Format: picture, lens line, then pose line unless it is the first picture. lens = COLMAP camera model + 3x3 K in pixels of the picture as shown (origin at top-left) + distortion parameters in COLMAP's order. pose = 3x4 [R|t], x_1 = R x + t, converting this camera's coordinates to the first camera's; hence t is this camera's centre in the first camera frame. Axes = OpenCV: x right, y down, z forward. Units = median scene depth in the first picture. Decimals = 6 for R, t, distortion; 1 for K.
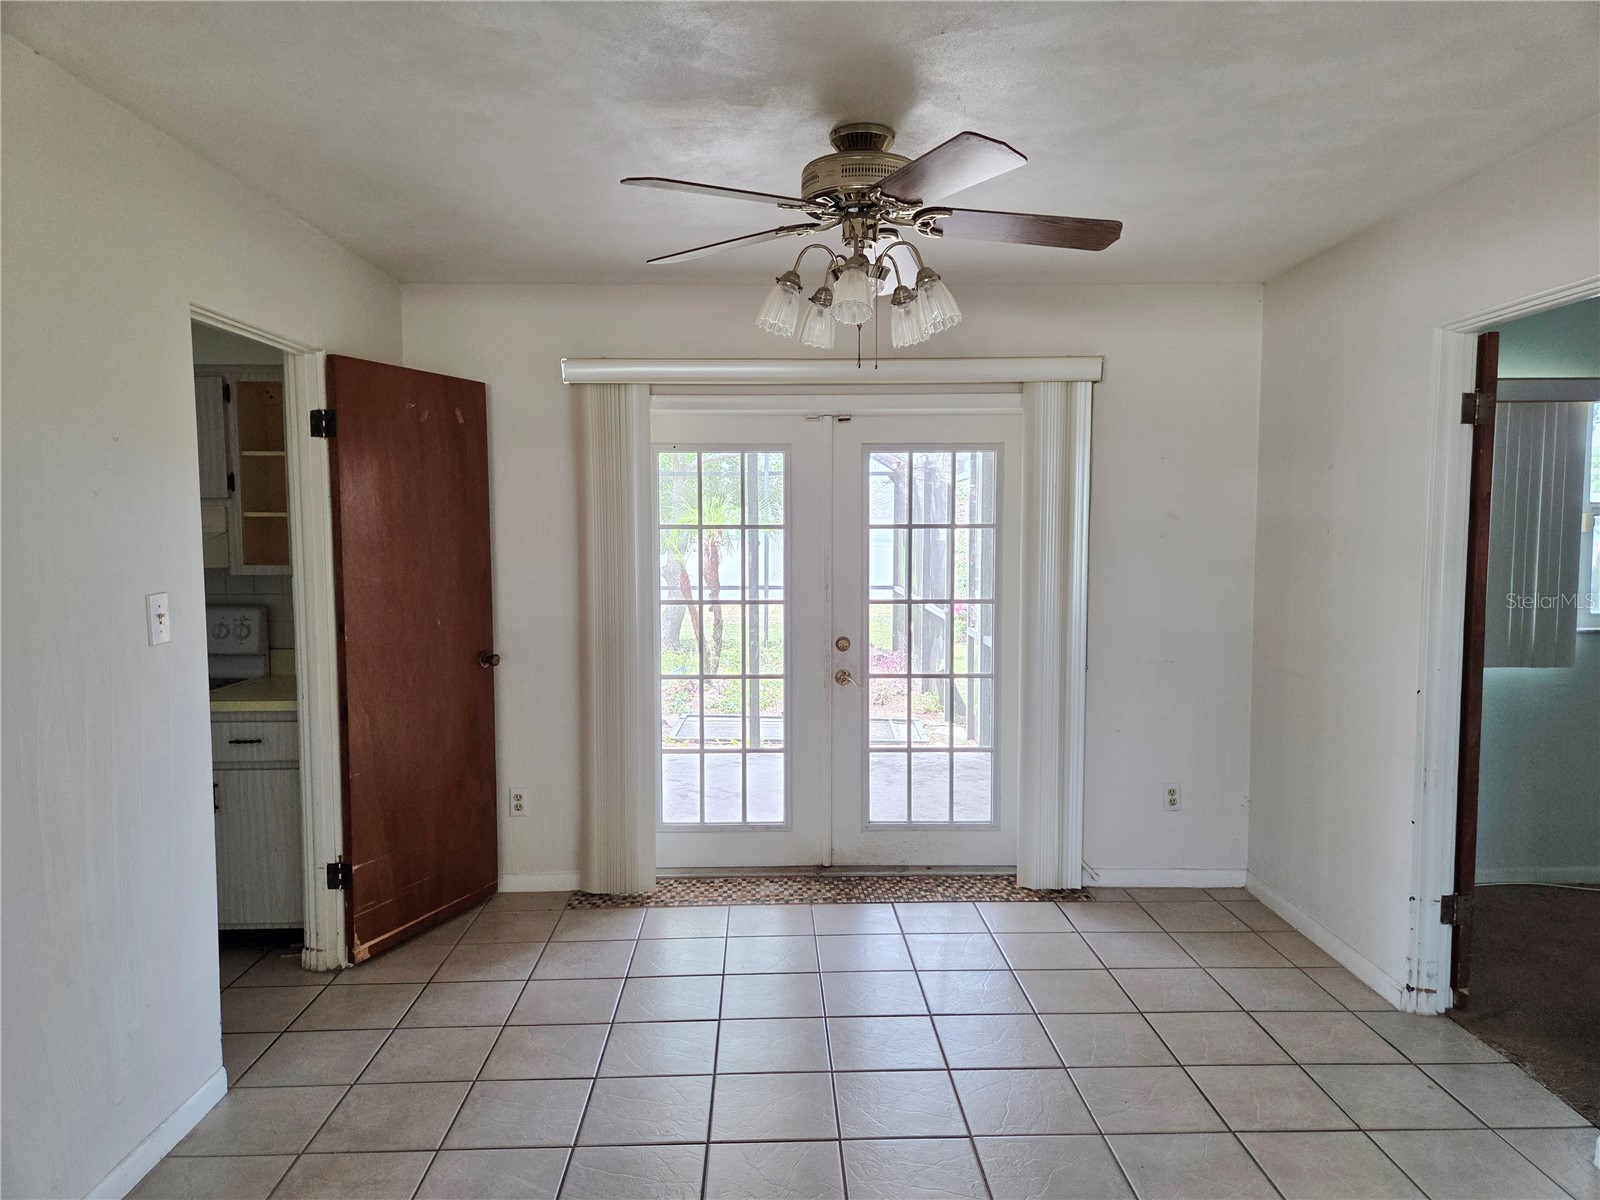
lens RADIAL K [[1073.0, 0, 793.9], [0, 1073.0, 608.7], [0, 0, 1]] dist [0.069568, -0.066265]
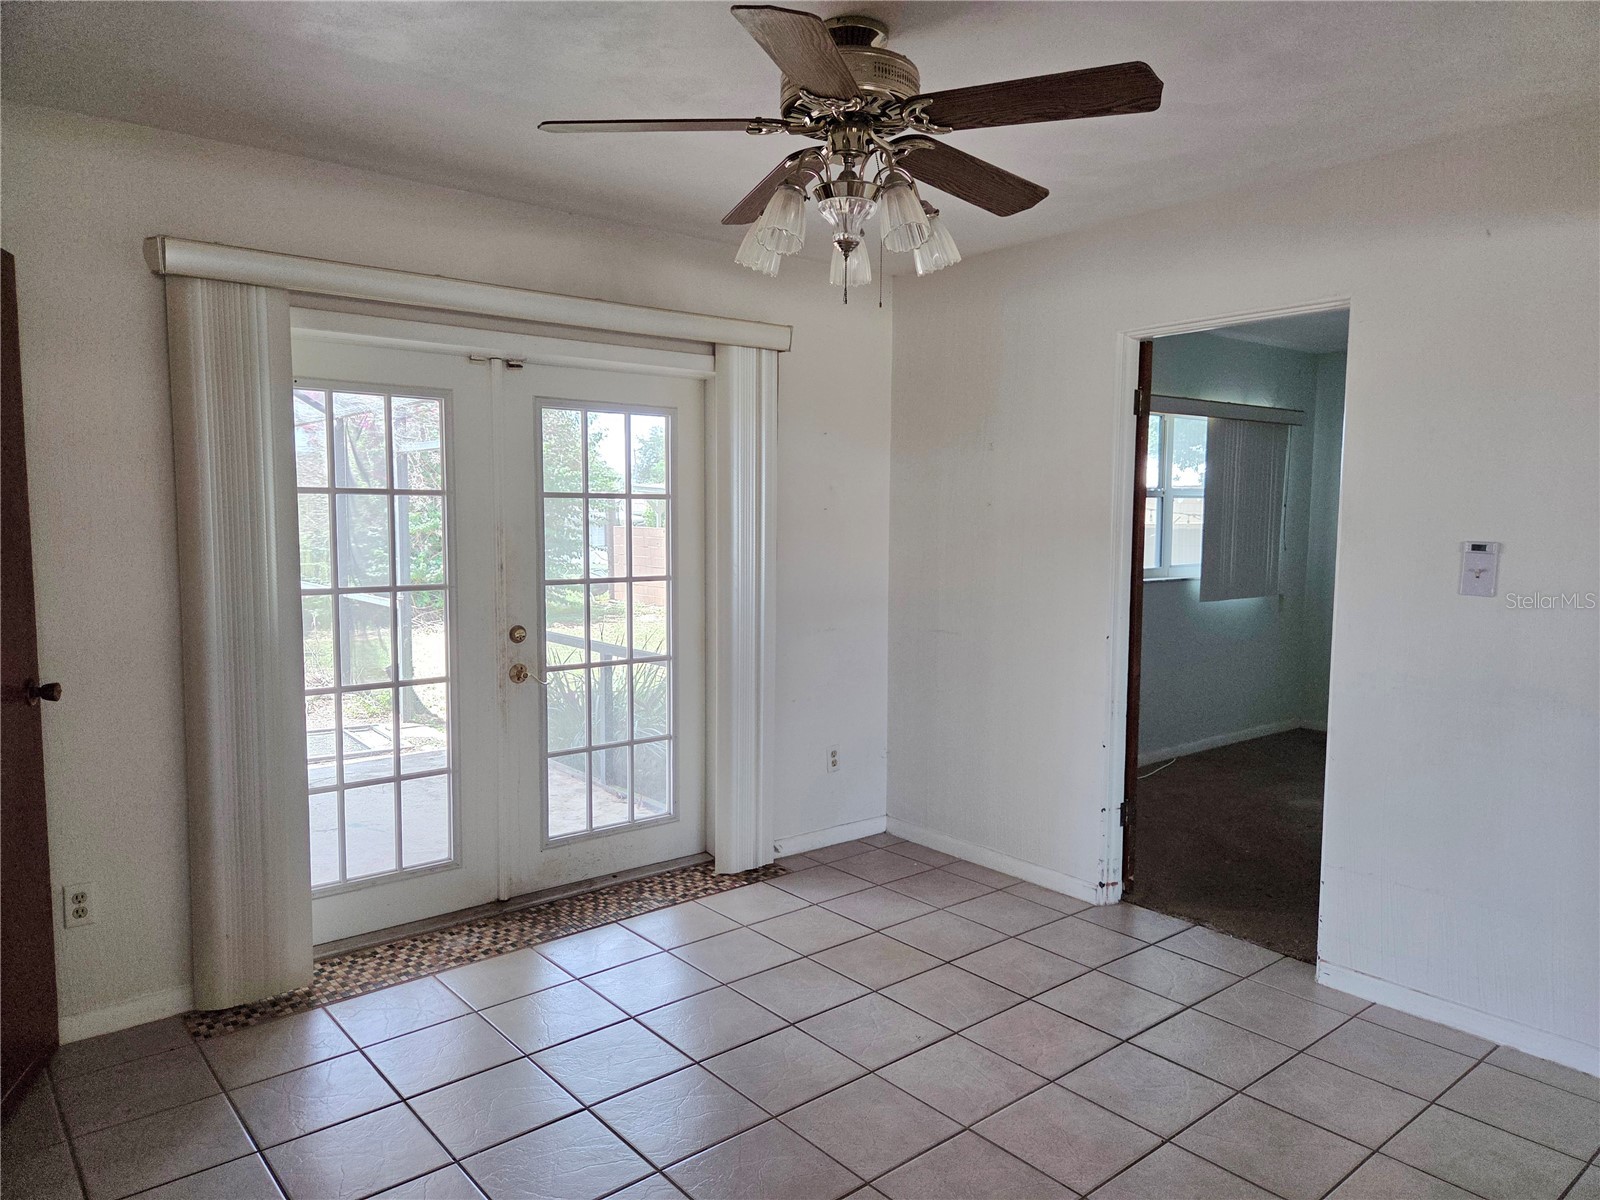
lens RADIAL K [[1073.0, 0, 793.9], [0, 1073.0, 608.7], [0, 0, 1]] dist [0.069568, -0.066265]
pose [[0.784002, -0.050168, 0.618727, -0.319162], [0.040872, 0.998738, 0.029190, -0.002783], [-0.619411, 0.002403, 0.785063, 0.209678]]
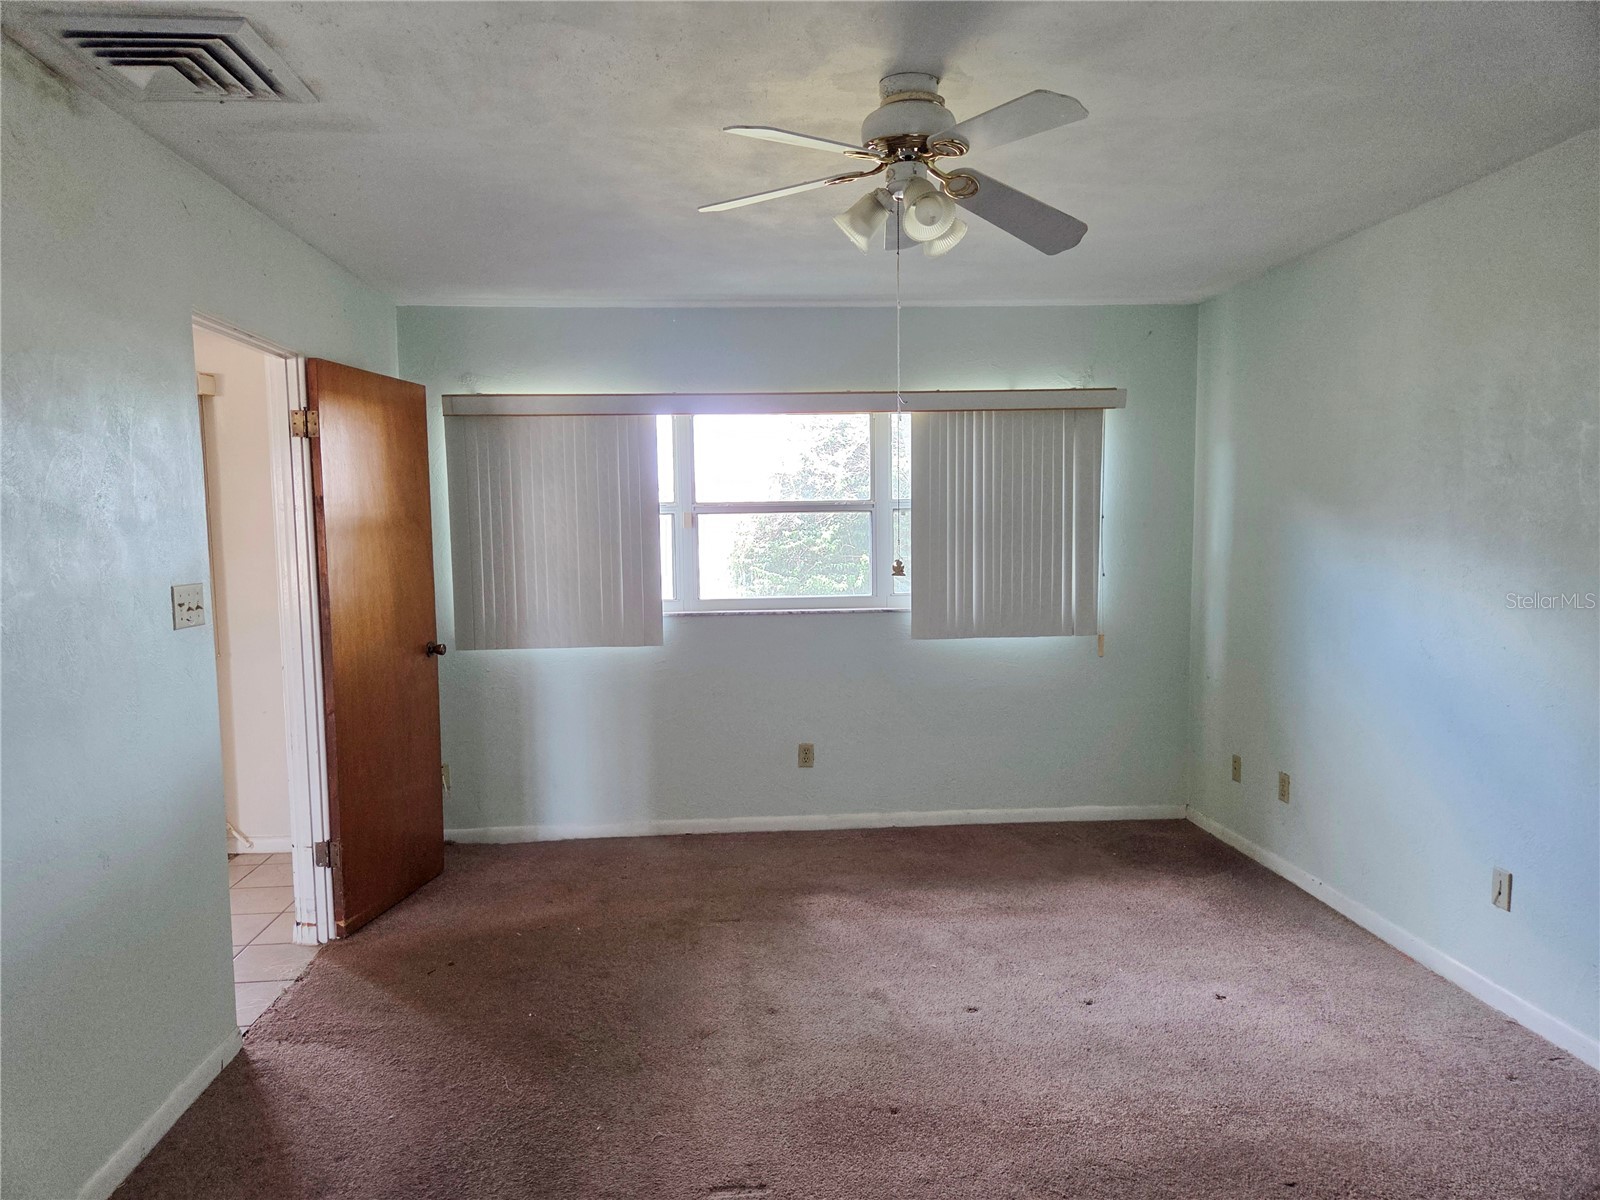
lens RADIAL K [[1073.0, 0, 793.9], [0, 1073.0, 608.7], [0, 0, 1]] dist [0.069568, -0.066265]
pose [[0.999507, -0.011164, 0.029350, 0.804883], [0.011311, 0.999924, -0.004870, 0.022476], [-0.029293, 0.005199, 0.999557, -0.138432]]
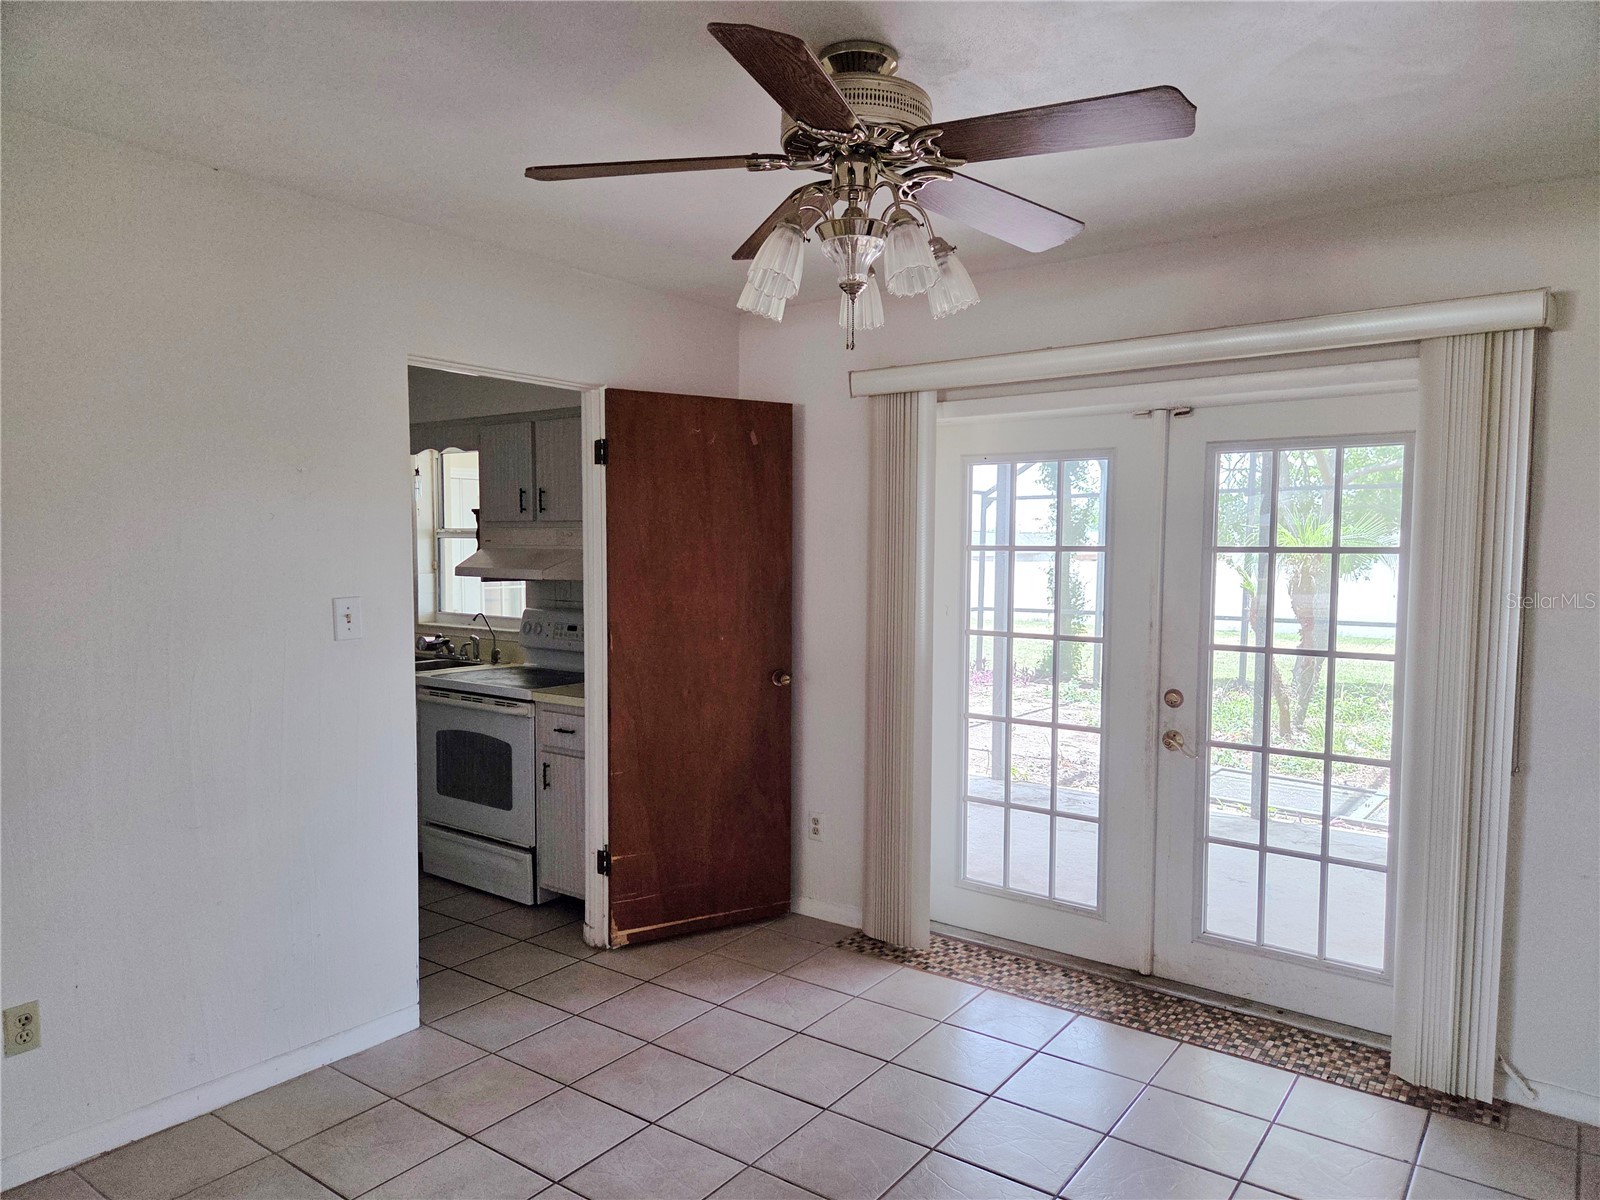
lens RADIAL K [[1070.7, 0, 789.0], [0, 1070.7, 618.4], [0, 0, 1]] dist [0.073631, -0.066693]
pose [[0.788216, 0.048422, -0.613491, 0.319779], [-0.056324, 0.998392, 0.006436, -0.015245], [0.612816, 0.029482, 0.789676, 0.207510]]
